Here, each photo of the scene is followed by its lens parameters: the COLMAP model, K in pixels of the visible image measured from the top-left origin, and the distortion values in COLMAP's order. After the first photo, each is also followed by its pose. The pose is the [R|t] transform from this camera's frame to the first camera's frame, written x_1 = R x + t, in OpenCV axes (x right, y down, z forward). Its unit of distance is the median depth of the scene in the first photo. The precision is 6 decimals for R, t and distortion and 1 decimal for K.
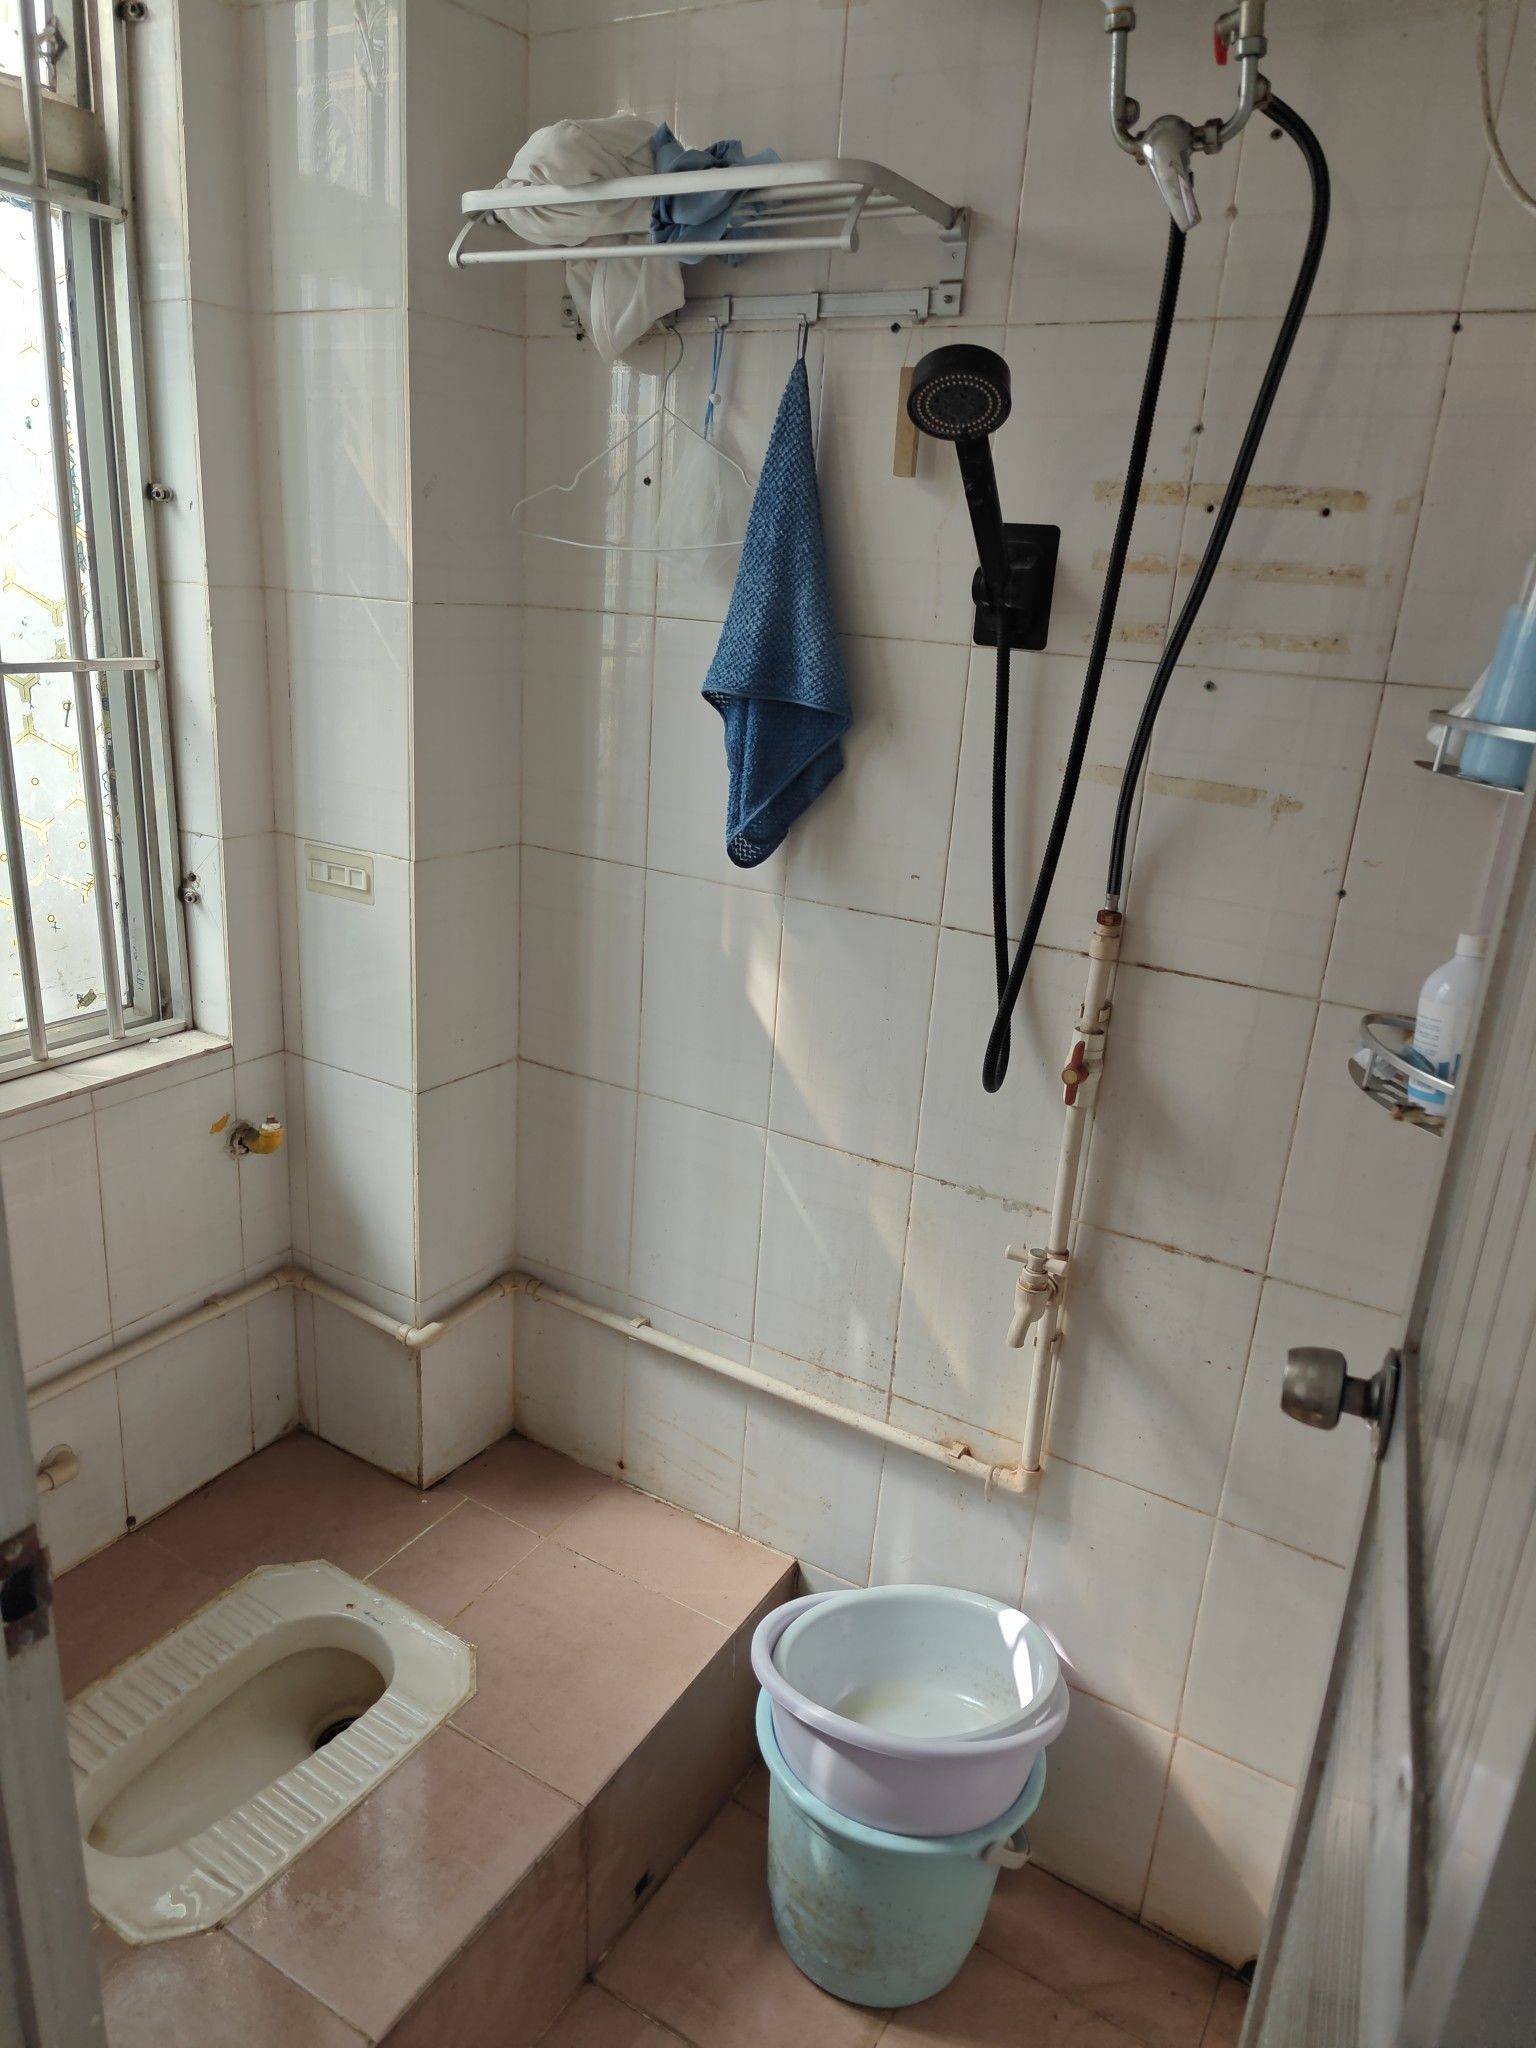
lens RADIAL K [[1380.7, 0, 768.0], [0, 1380.7, 1024.0], [0, 0, 1]] dist [0.024895, -0.009256]
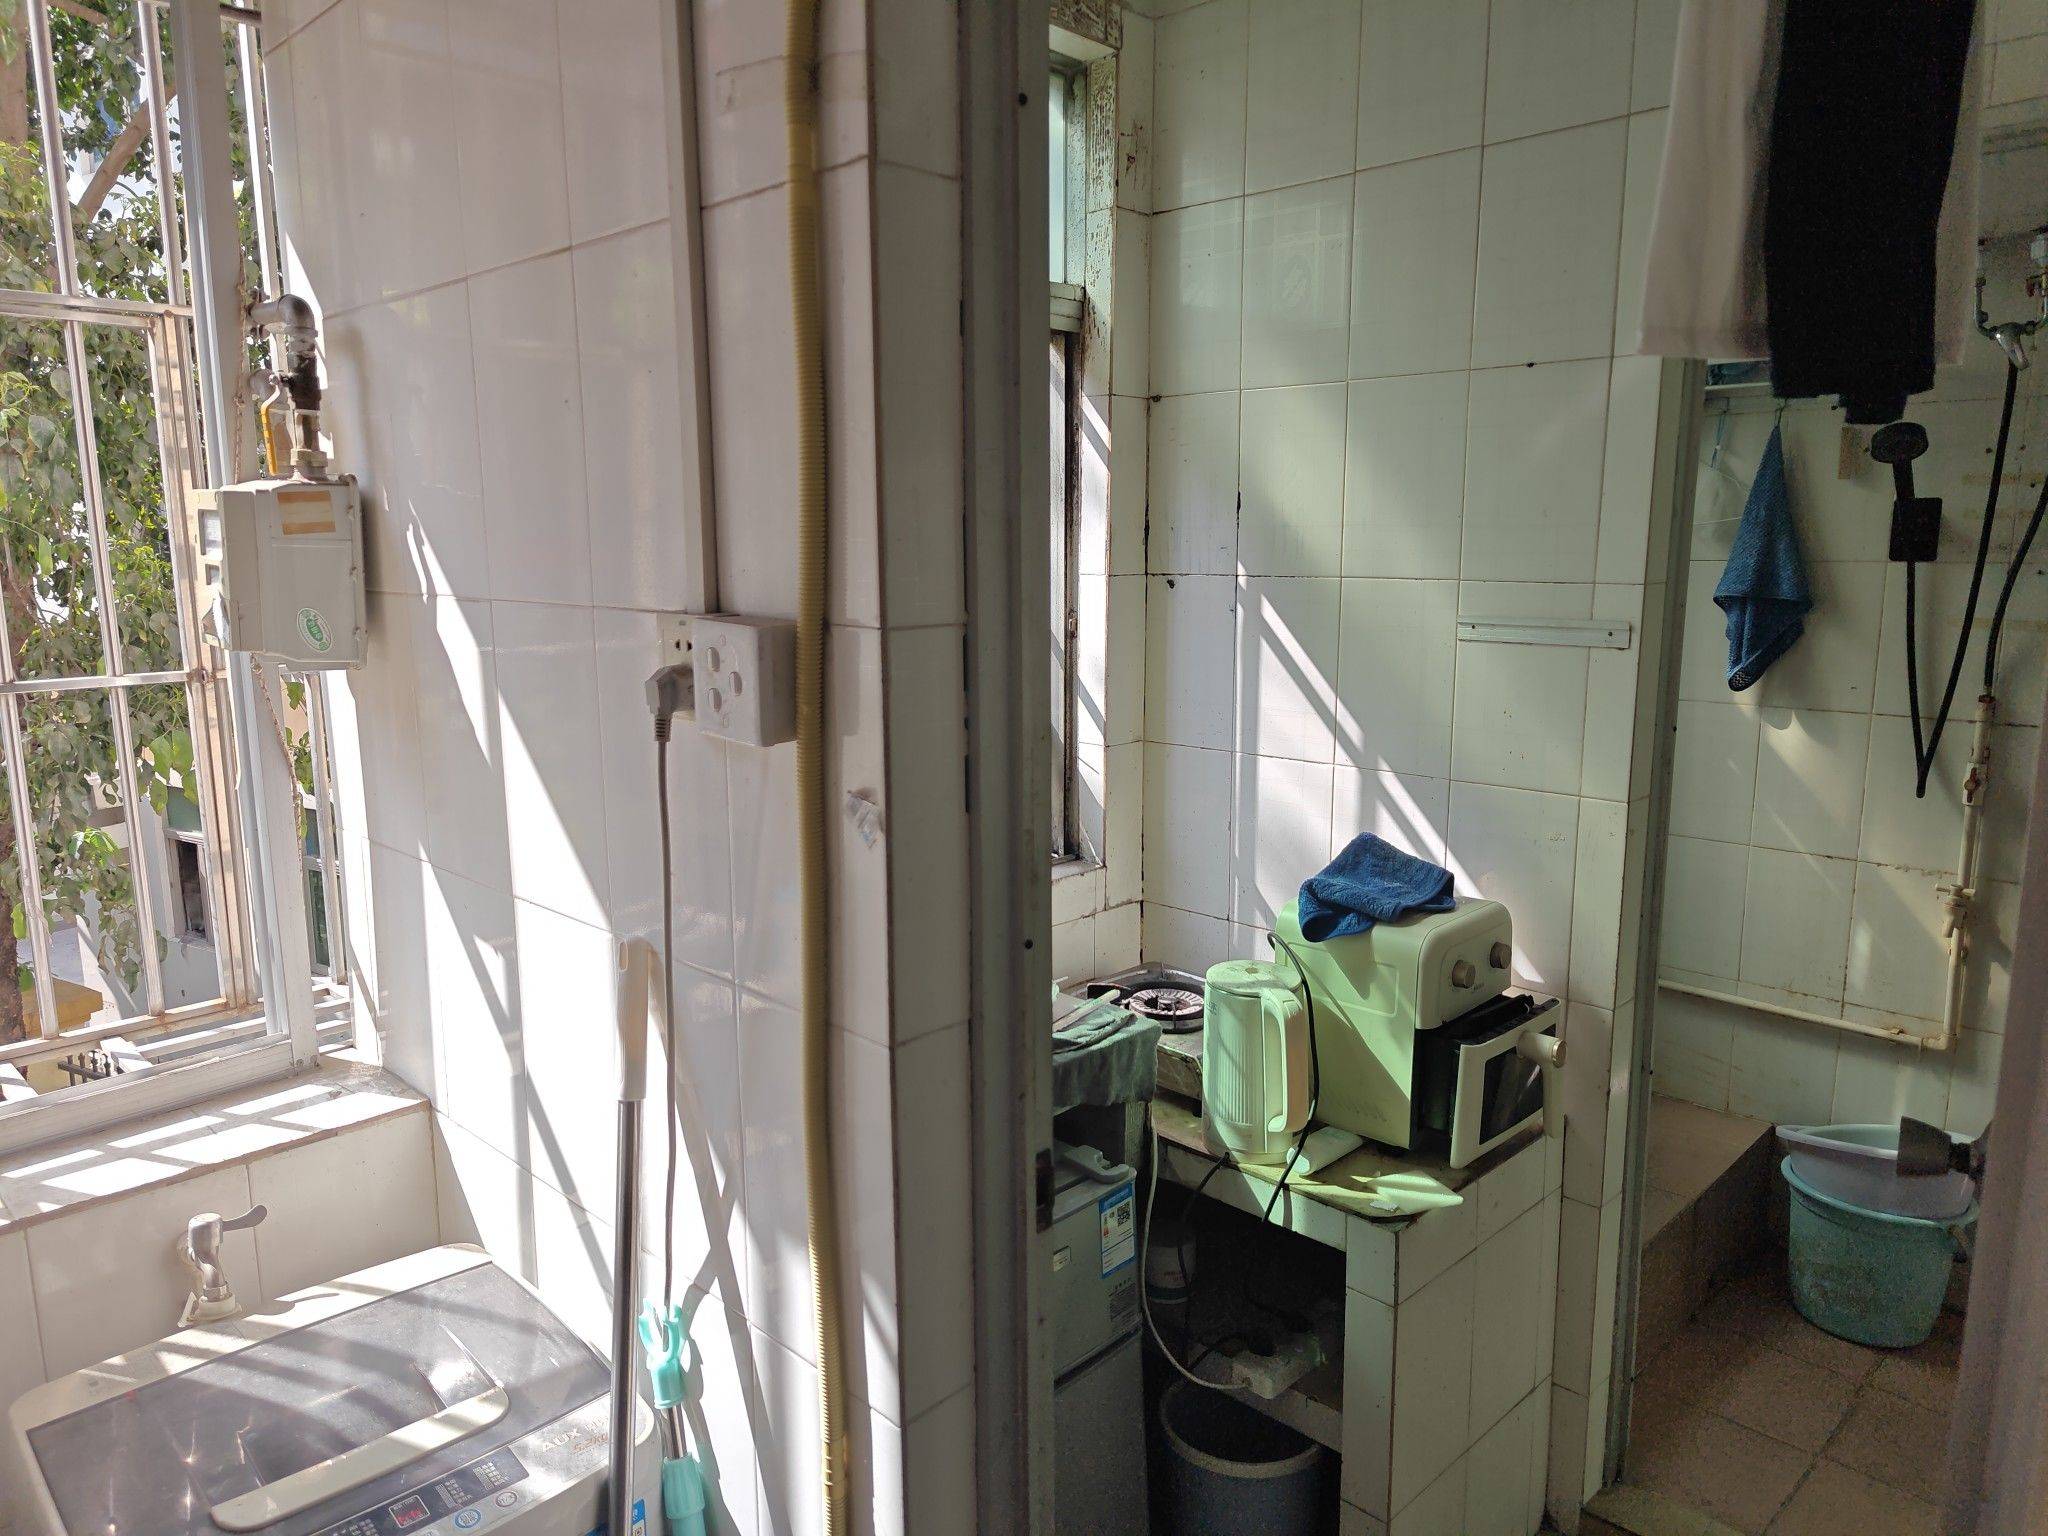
lens RADIAL K [[1380.7, 0, 1024.0], [0, 1380.7, 768.0], [0, 0, 1]] dist [0.024895, -0.009256]
pose [[0.968442, -0.025098, -0.247973, -0.525400], [-0.015555, 0.986892, -0.160632, 0.324858], [0.248754, 0.159420, 0.955357, -1.055266]]
